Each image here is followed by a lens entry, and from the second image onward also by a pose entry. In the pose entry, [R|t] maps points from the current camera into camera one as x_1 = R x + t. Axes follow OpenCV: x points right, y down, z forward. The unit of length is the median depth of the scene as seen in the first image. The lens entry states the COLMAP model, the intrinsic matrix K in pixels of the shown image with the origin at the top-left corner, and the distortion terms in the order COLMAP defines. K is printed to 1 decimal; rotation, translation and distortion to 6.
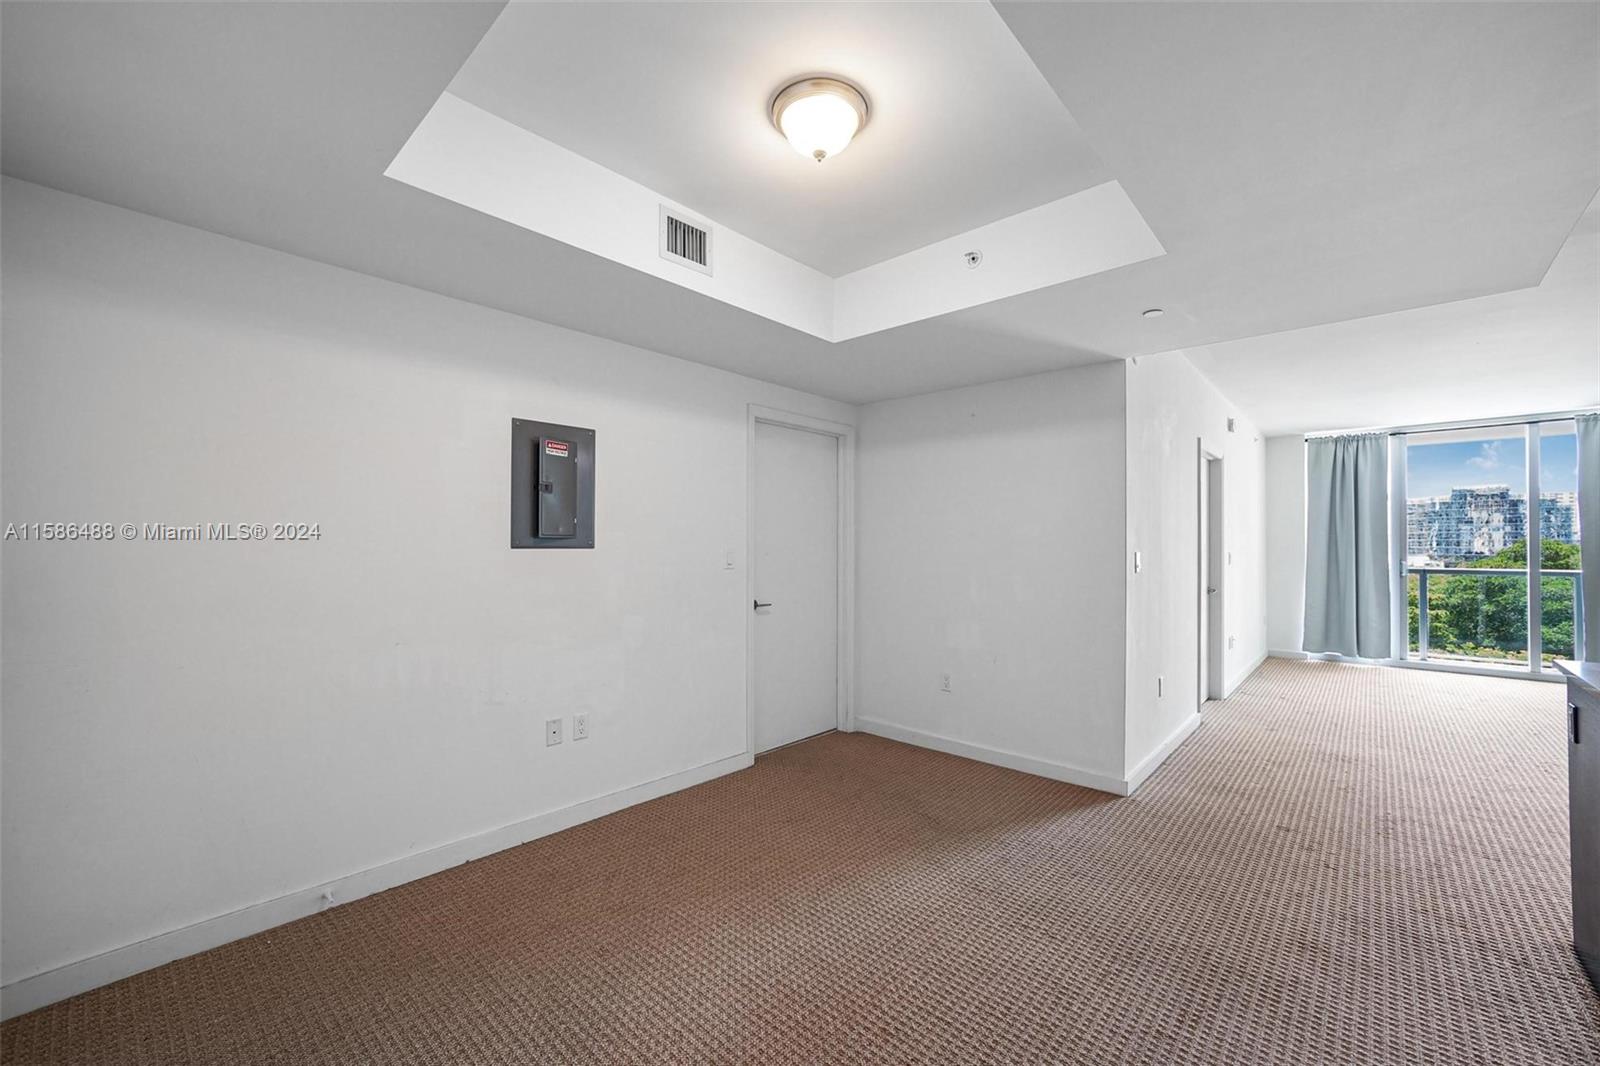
lens RADIAL K [[646.1, 0, 809.6], [0, 646.1, 548.3], [0, 0, 1]] dist [-0.026973, 0.010364]
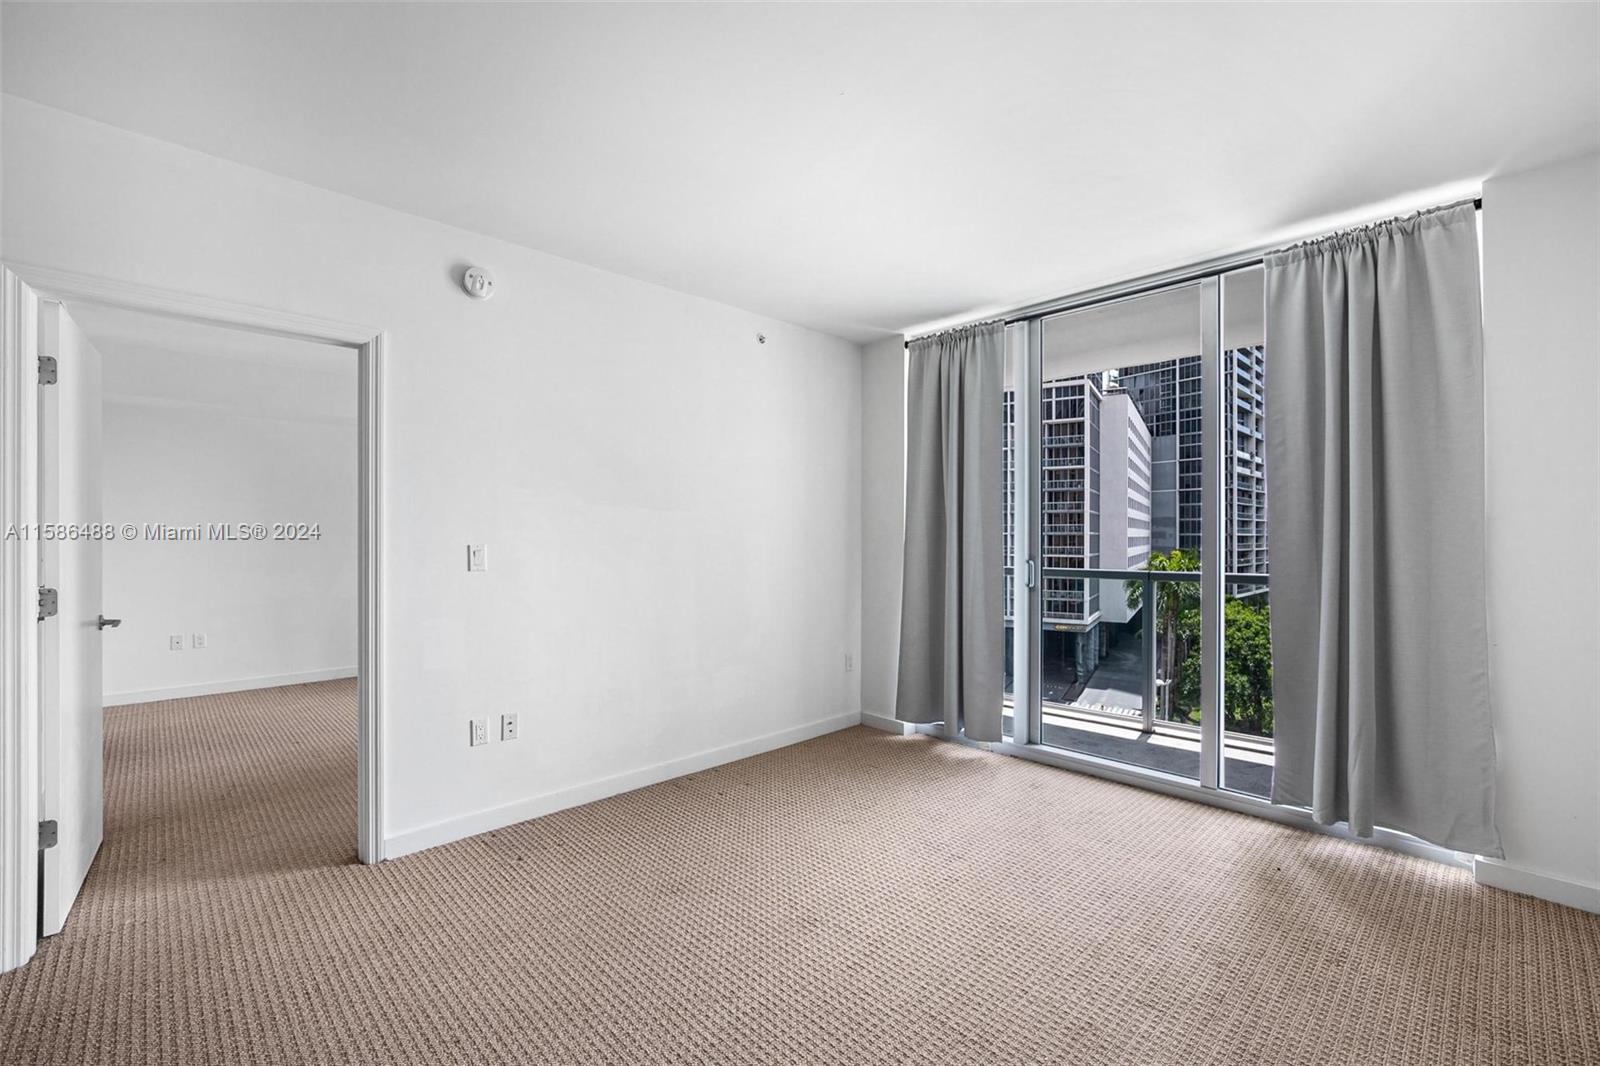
lens RADIAL K [[686.0, 0, 804.0], [0, 686.0, 537.5], [0, 0, 1]] dist [-0.017179, 0.006866]
pose [[0.998072, 0.006349, -0.061744, 0.746822], [-0.005769, 0.999938, 0.009566, -0.004158], [0.061801, -0.009192, 0.998046, 0.399759]]
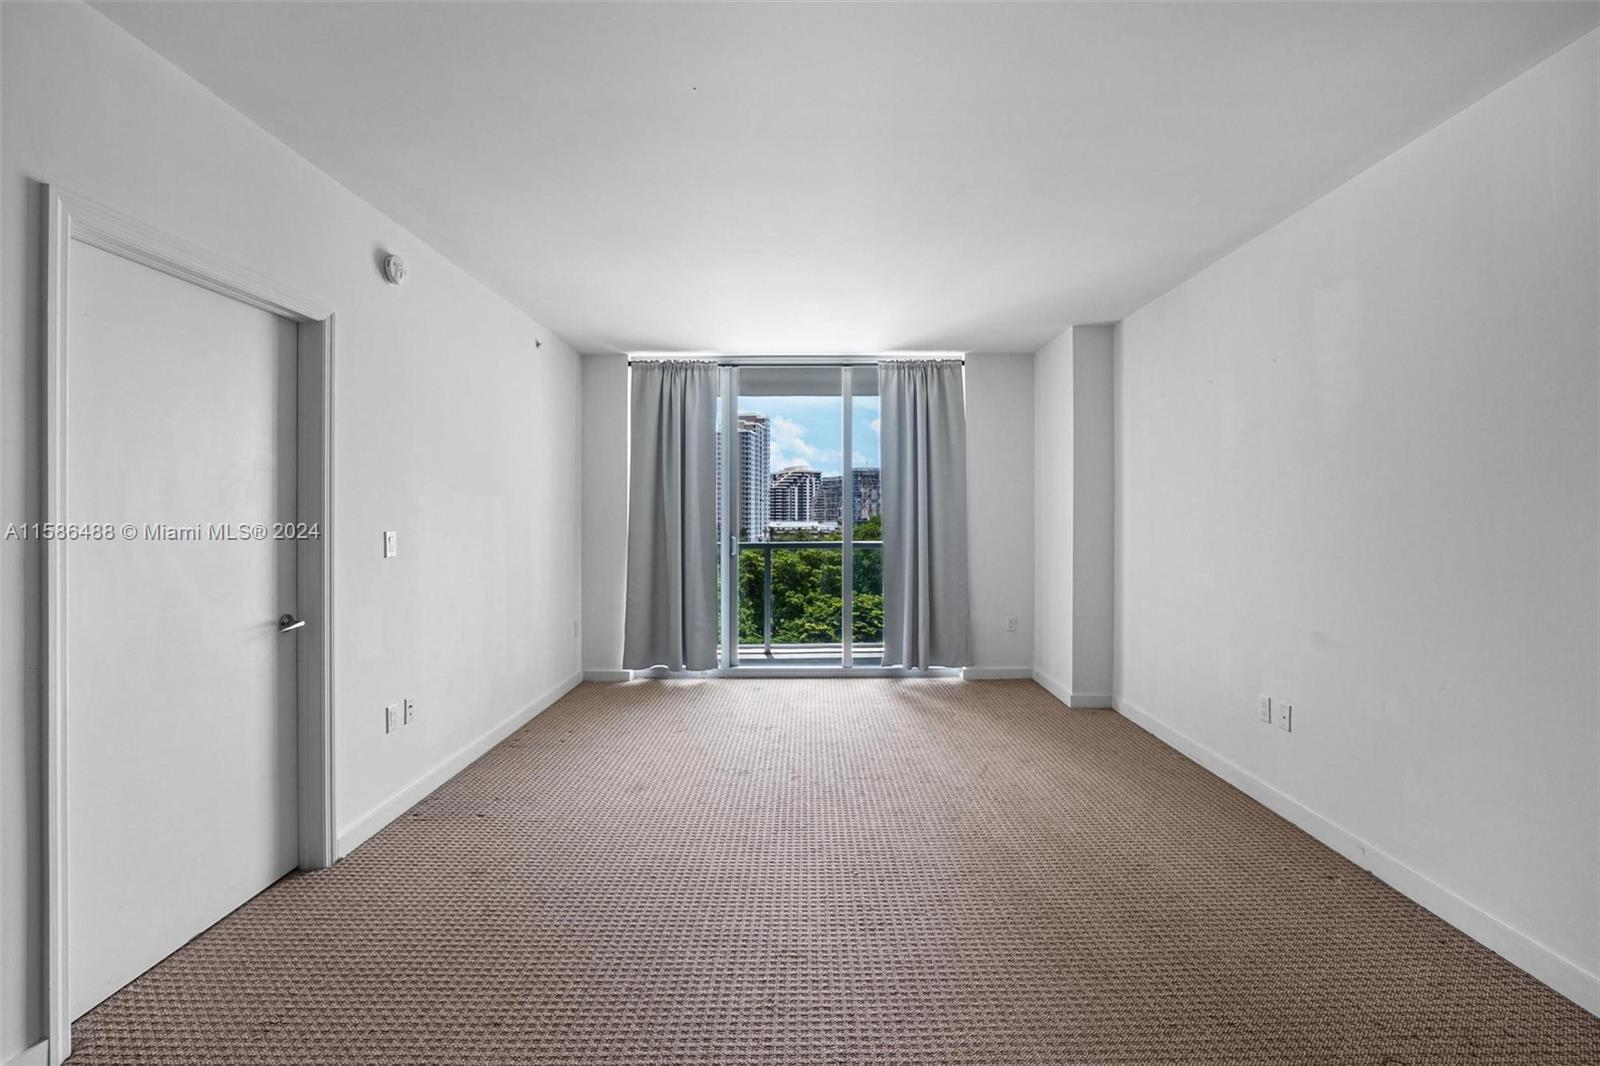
lens RADIAL K [[686.0, 0, 817.4], [0, 686.0, 522.3], [0, 0, 1]] dist [-0.017179, 0.006866]
pose [[0.736637, -0.002058, 0.676285, 0.438799], [-0.006189, 0.999933, 0.009785, -0.005605], [-0.676260, -0.011394, 0.736575, 0.322412]]
